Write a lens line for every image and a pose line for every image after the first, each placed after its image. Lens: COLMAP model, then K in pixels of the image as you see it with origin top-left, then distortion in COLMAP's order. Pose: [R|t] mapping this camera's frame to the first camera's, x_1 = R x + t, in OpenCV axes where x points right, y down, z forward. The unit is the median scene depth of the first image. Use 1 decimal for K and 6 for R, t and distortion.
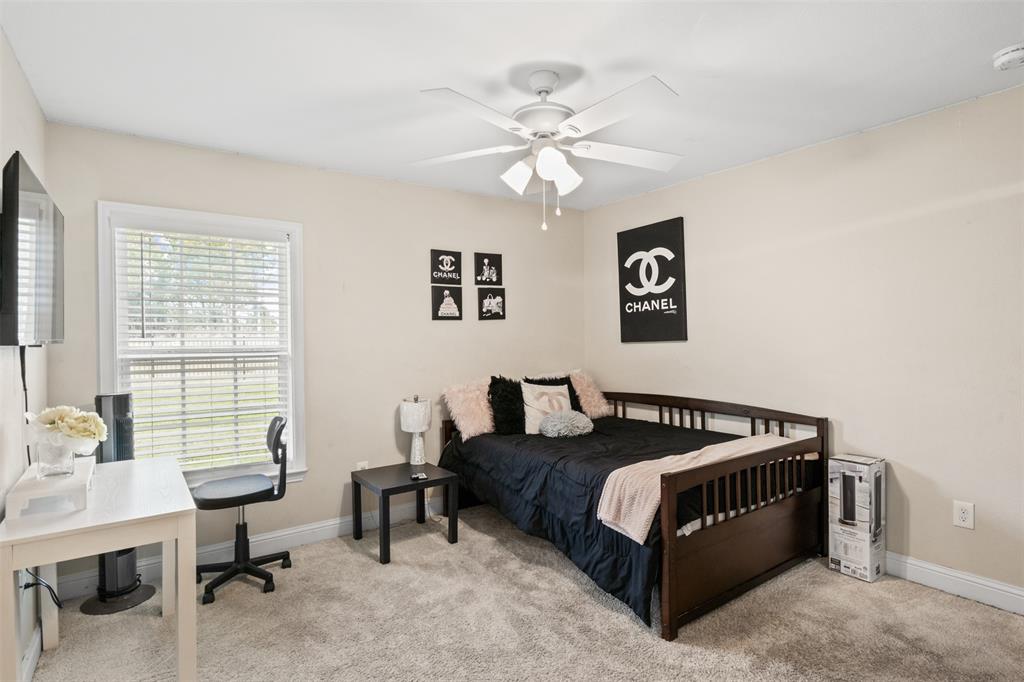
lens RADIAL K [[511.8, 0, 510.0], [0, 511.8, 340.4], [0, 0, 1]] dist [-0.000951, -0.003562]
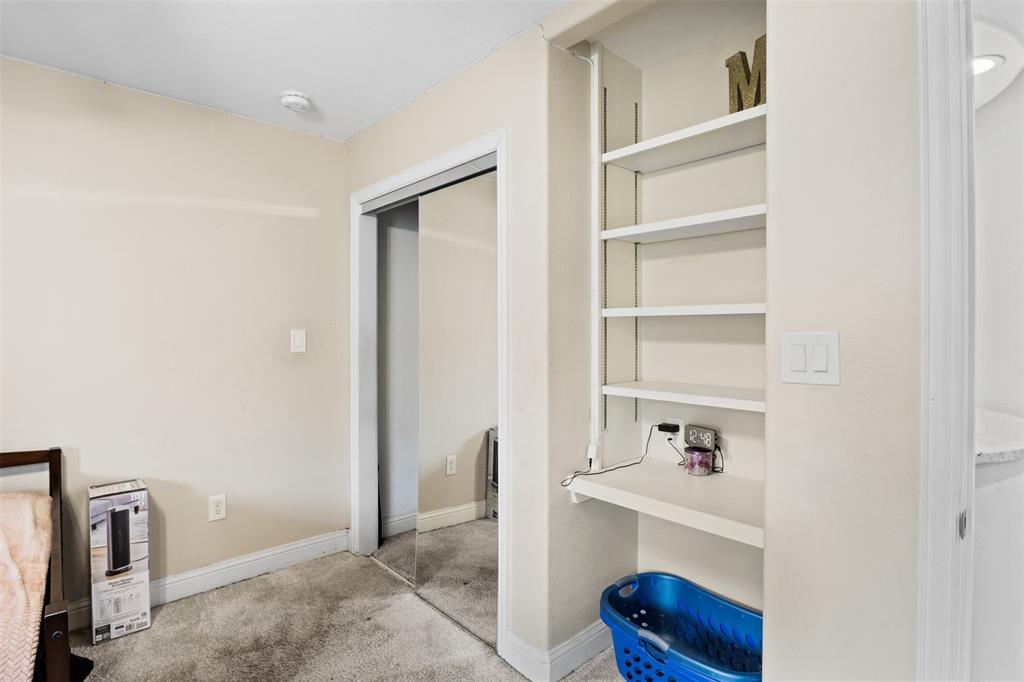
lens RADIAL K [[511.8, 0, 510.0], [0, 511.8, 331.8], [0, 0, 1]] dist [-0.000951, -0.003562]
pose [[-0.102843, 0.002952, 0.994693, -0.195664], [0.009629, 0.999952, -0.001972, -0.007759], [-0.994651, 0.009375, -0.102866, 0.484141]]
